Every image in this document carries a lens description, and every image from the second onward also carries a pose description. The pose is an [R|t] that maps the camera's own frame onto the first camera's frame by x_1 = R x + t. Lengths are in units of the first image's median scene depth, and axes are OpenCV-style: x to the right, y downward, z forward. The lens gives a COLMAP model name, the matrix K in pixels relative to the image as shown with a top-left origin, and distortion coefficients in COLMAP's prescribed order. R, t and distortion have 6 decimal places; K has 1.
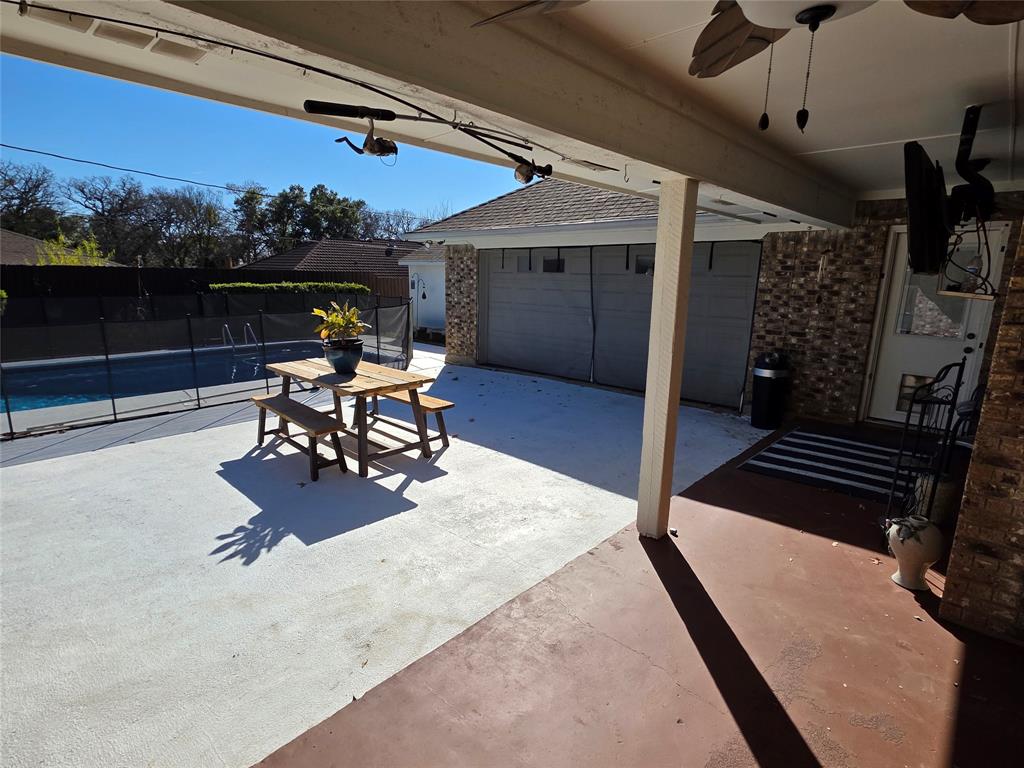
lens RADIAL K [[523.0, 0, 507.4], [0, 523.0, 384.2], [0, 0, 1]] dist [-0.000053, 0.000616]
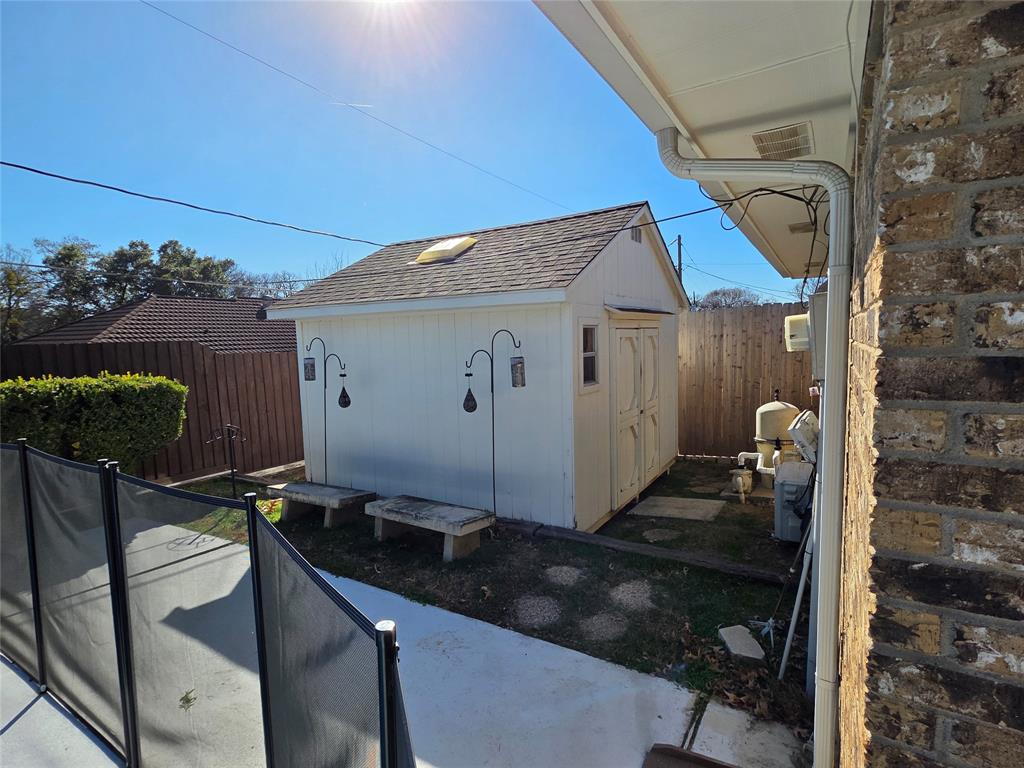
lens RADIAL K [[523.0, 0, 507.4], [0, 523.0, 384.2], [0, 0, 1]] dist [-0.000053, 0.000616]
pose [[0.978124, -0.057685, 0.199865, -0.029732], [0.081694, 0.990112, -0.114037, -0.031680], [-0.191311, 0.127870, 0.973165, 0.153731]]
